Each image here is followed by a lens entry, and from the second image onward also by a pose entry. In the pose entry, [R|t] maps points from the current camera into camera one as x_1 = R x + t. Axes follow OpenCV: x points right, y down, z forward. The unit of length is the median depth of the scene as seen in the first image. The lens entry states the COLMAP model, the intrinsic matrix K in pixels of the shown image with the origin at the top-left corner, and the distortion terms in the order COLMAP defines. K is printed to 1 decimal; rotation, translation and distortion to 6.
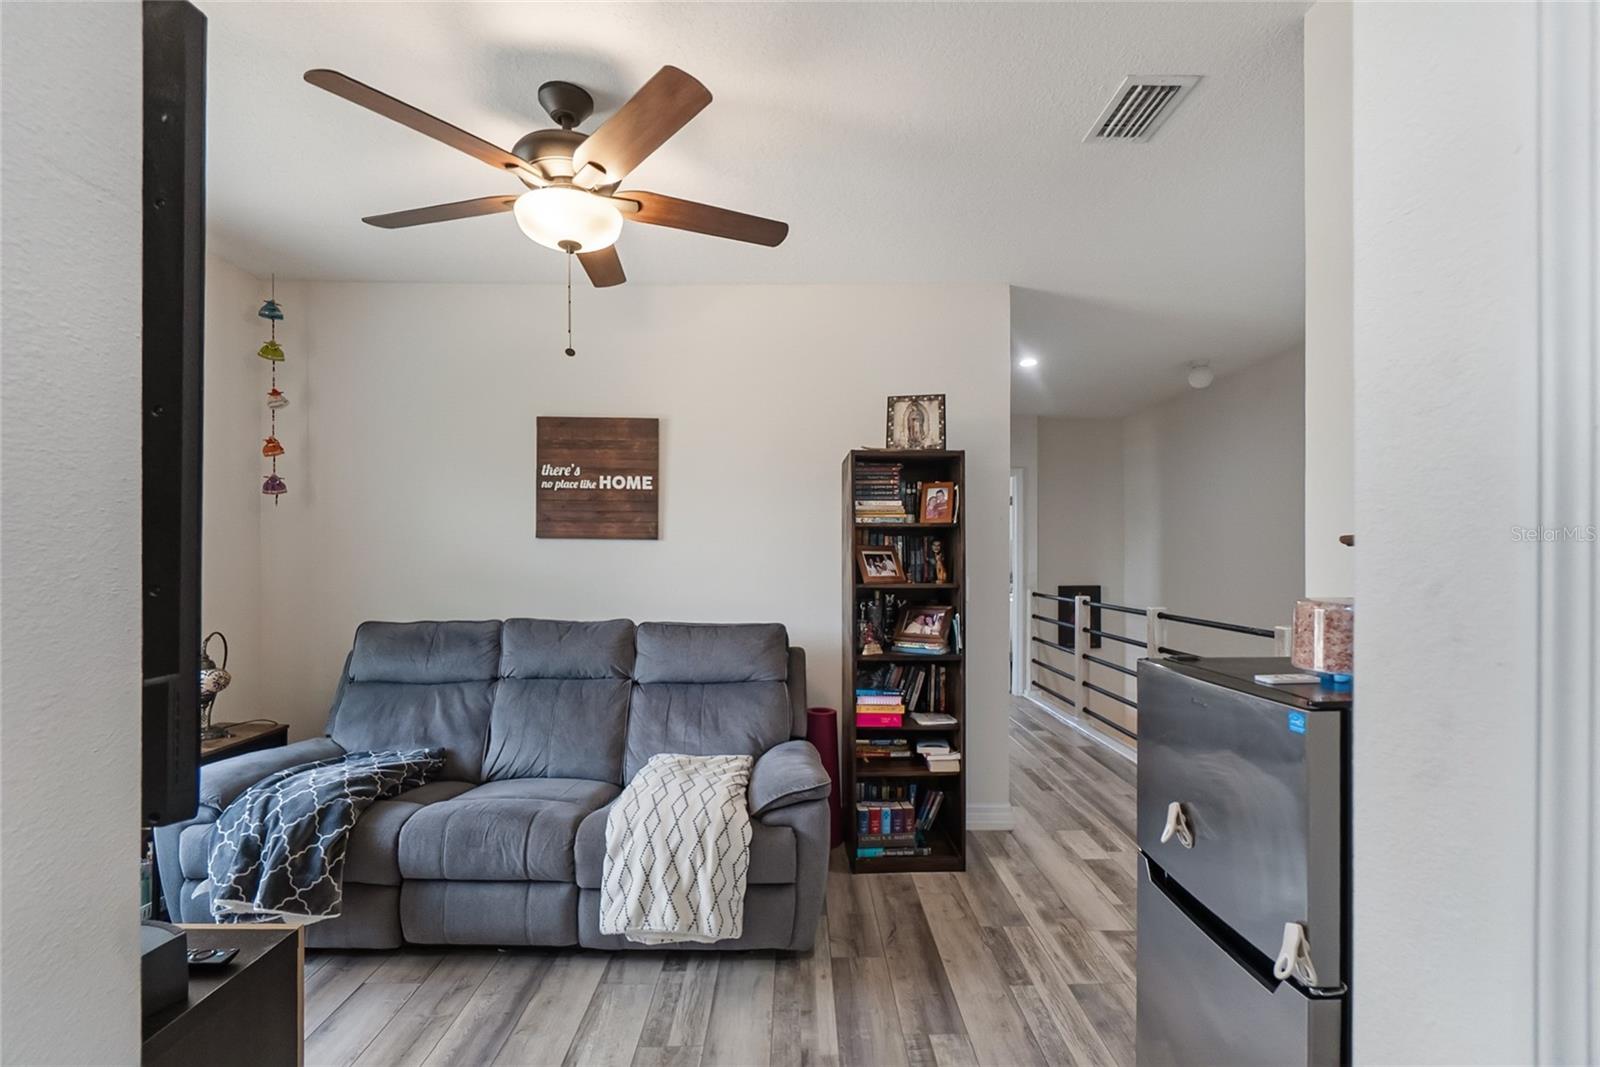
lens RADIAL K [[691.2, 0, 822.6], [0, 691.2, 558.3], [0, 0, 1]] dist [-0.007638, 0.001445]
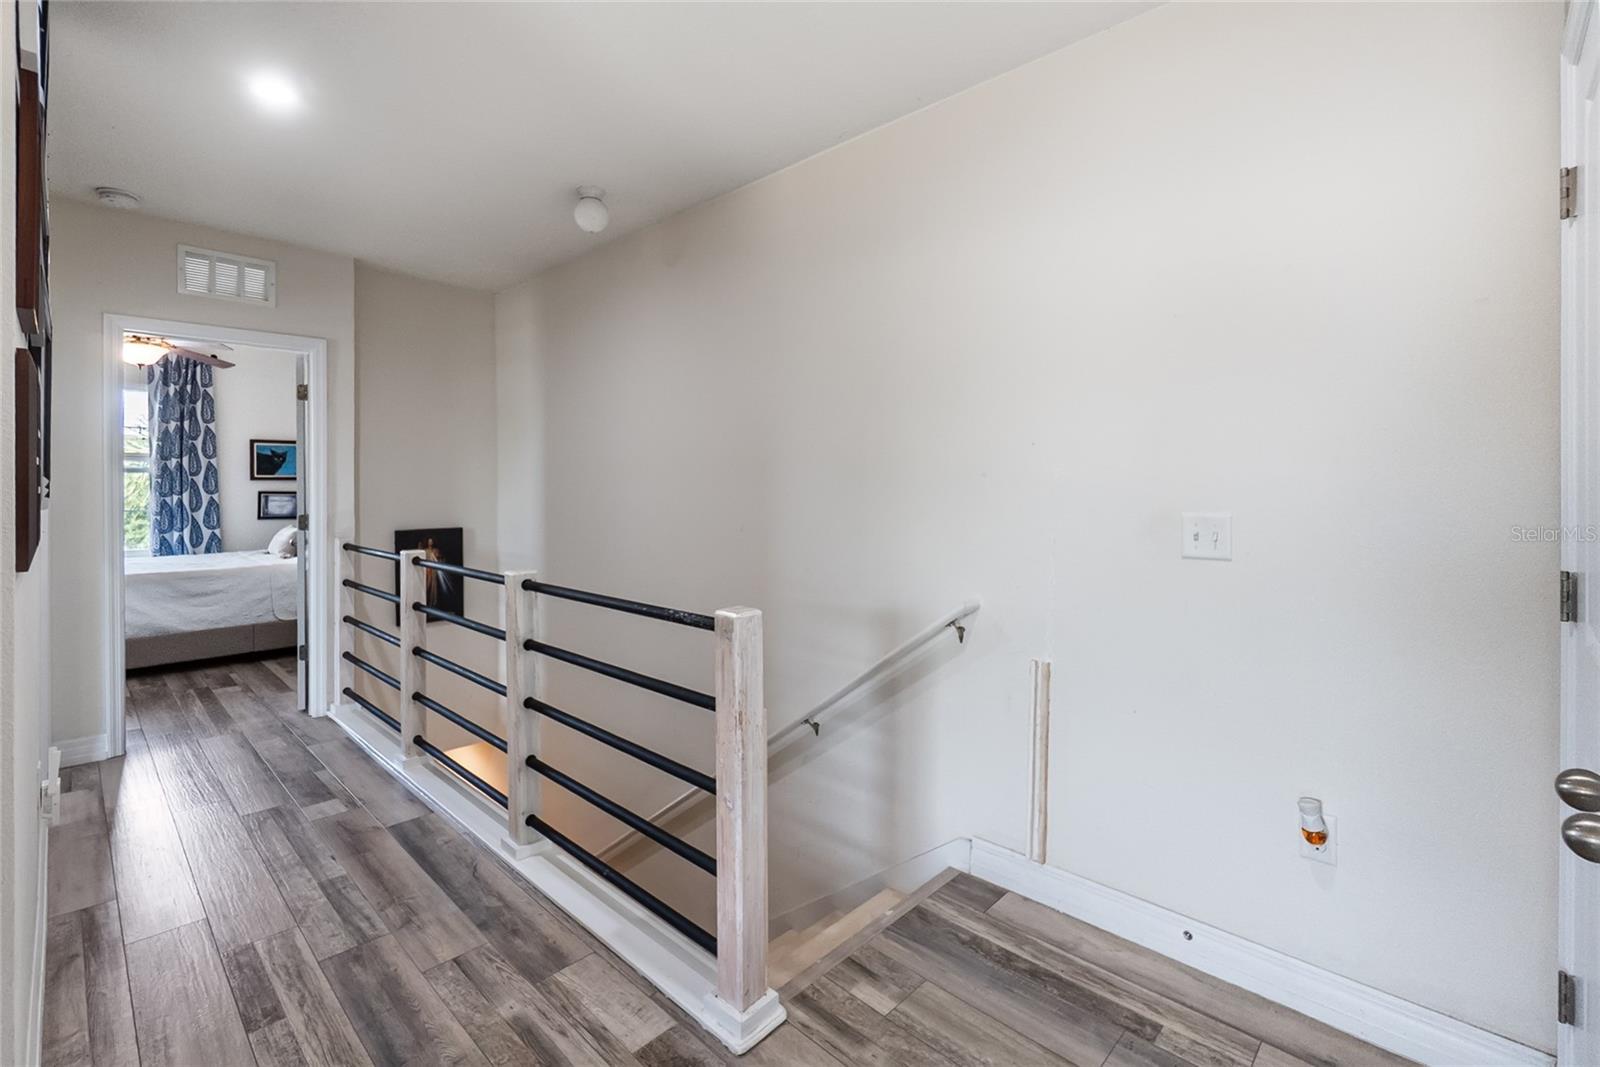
lens RADIAL K [[691.2, 0, 799.3], [0, 691.2, 492.6], [0, 0, 1]] dist [-0.007638, 0.001445]
pose [[0.708332, -0.005654, 0.705857, 0.158425], [0.004204, 0.999984, 0.003791, 0.003276], [-0.705867, 0.000282, 0.708345, 0.279622]]
